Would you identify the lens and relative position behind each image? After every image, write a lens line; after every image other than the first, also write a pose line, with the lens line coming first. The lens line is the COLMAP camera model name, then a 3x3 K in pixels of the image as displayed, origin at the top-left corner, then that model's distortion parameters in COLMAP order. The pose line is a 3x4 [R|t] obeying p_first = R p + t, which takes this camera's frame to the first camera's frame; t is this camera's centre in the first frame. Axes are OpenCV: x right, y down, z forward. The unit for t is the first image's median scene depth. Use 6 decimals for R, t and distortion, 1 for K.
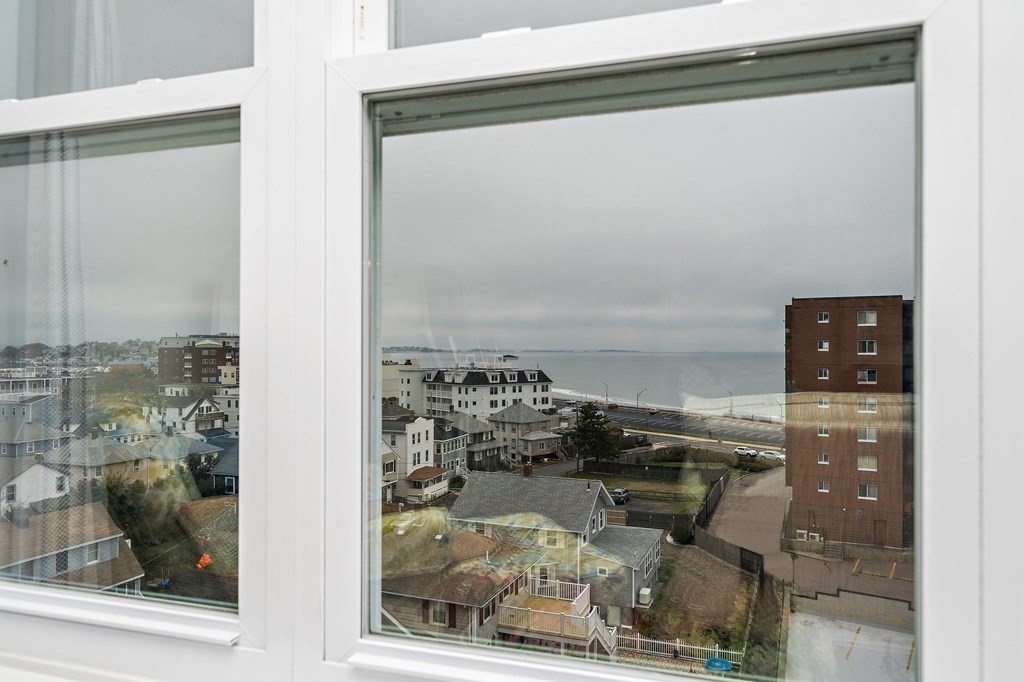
lens RADIAL K [[691.9, 0, 489.0], [0, 691.9, 346.0], [0, 0, 1]] dist [-0.000635, -0.003125]
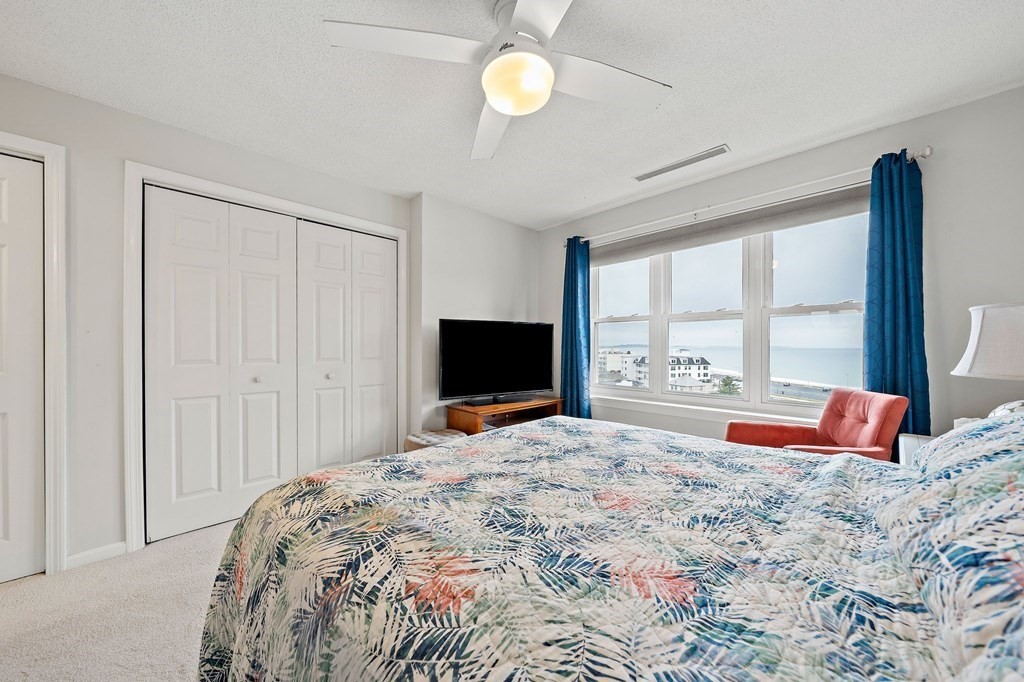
lens RADIAL K [[355.0, 0, 499.9], [0, 355.0, 347.1], [0, 0, 1]] dist [-0.007344, -0.000289]
pose [[0.872786, 0.003379, -0.488091, 0.078287], [0.001267, 0.999957, 0.009188, -0.001645], [0.488101, -0.008638, 0.872744, -0.066683]]
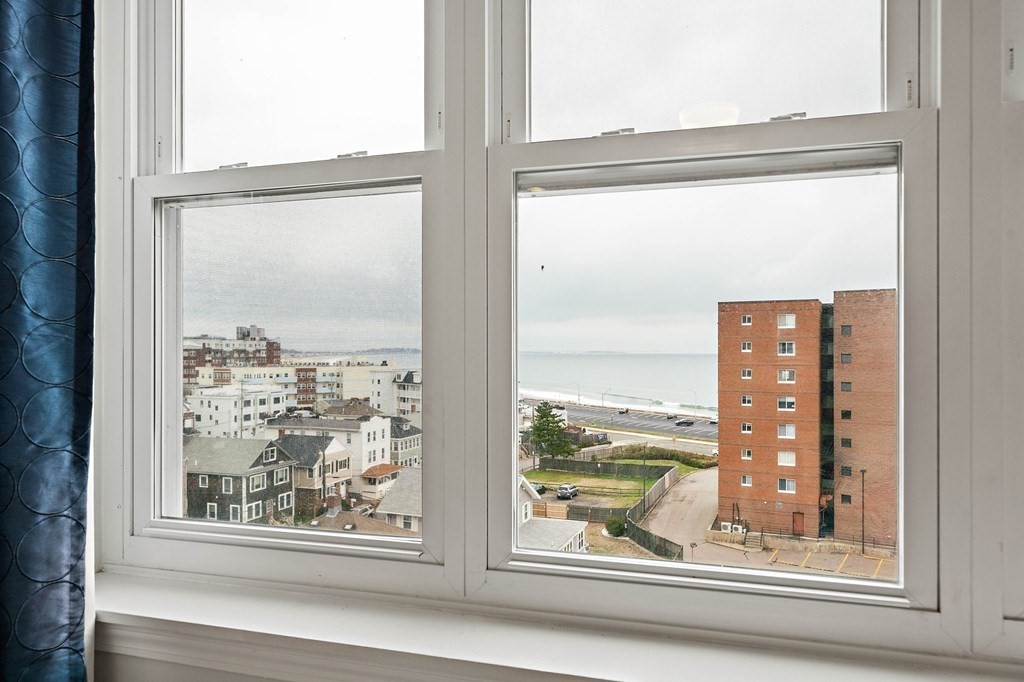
lens RADIAL K [[691.9, 0, 505.9], [0, 691.9, 347.1], [0, 0, 1]] dist [-0.000635, -0.003125]
pose [[0.999933, -0.000776, 0.011508, 0.074488], [0.000772, 1.000000, 0.000352, -0.000600], [-0.011508, -0.000343, 0.999934, -0.033644]]
